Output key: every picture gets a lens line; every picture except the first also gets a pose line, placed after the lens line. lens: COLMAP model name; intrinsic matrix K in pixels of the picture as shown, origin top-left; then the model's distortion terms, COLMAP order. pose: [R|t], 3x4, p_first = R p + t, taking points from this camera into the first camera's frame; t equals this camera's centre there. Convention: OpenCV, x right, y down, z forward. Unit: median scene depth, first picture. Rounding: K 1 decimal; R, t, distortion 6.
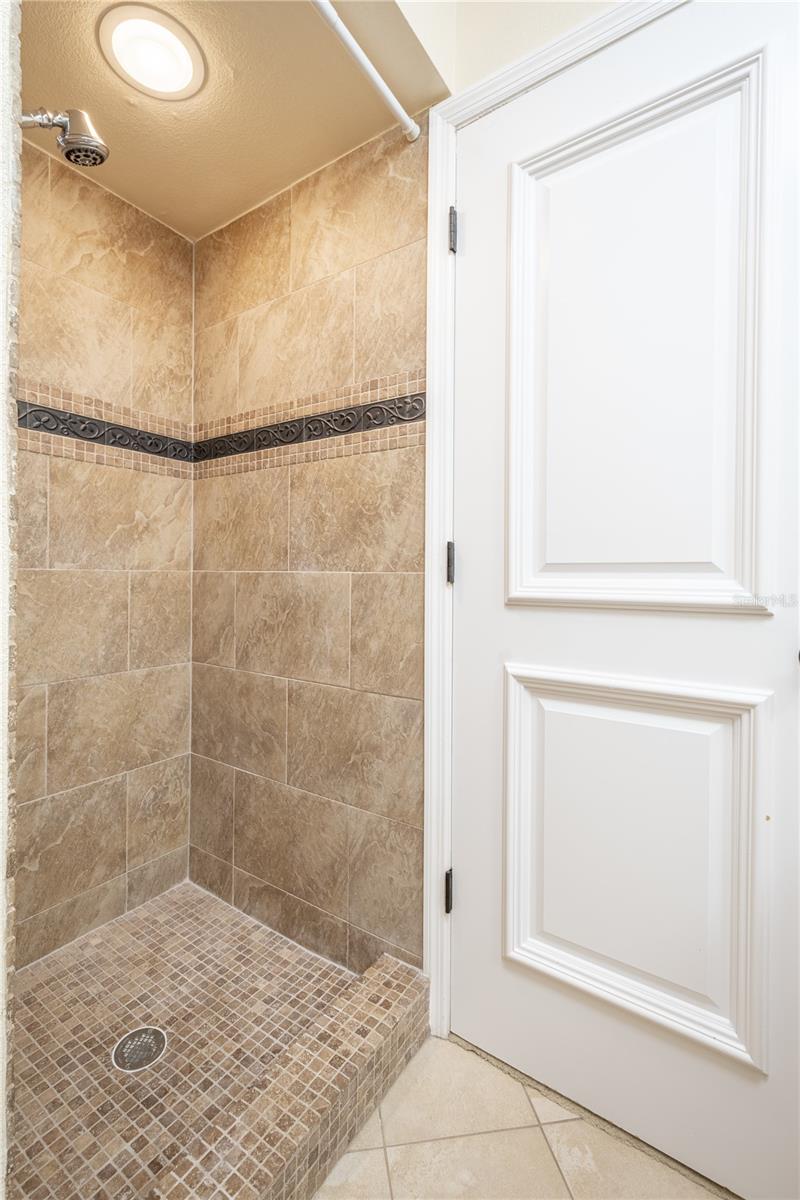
lens RADIAL K [[534.8, 0, 372.4], [0, 534.8, 577.9], [0, 0, 1]] dist [0.007792, -0.003288]
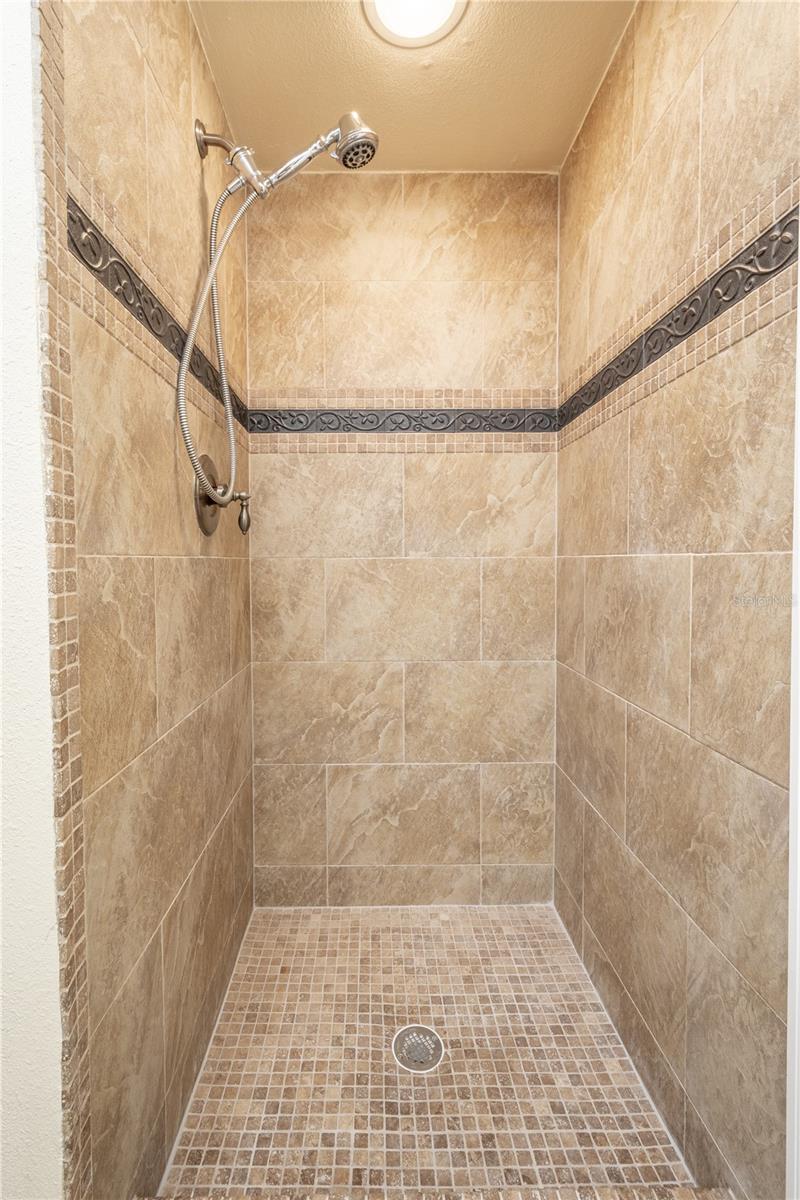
lens RADIAL K [[534.8, 0, 372.4], [0, 534.8, 577.9], [0, 0, 1]] dist [0.007792, -0.003288]
pose [[0.586195, 0.012592, -0.810072, 0.236600], [0.006586, 0.999772, 0.020306, 0.002220], [0.810143, -0.017238, 0.585979, 0.299001]]
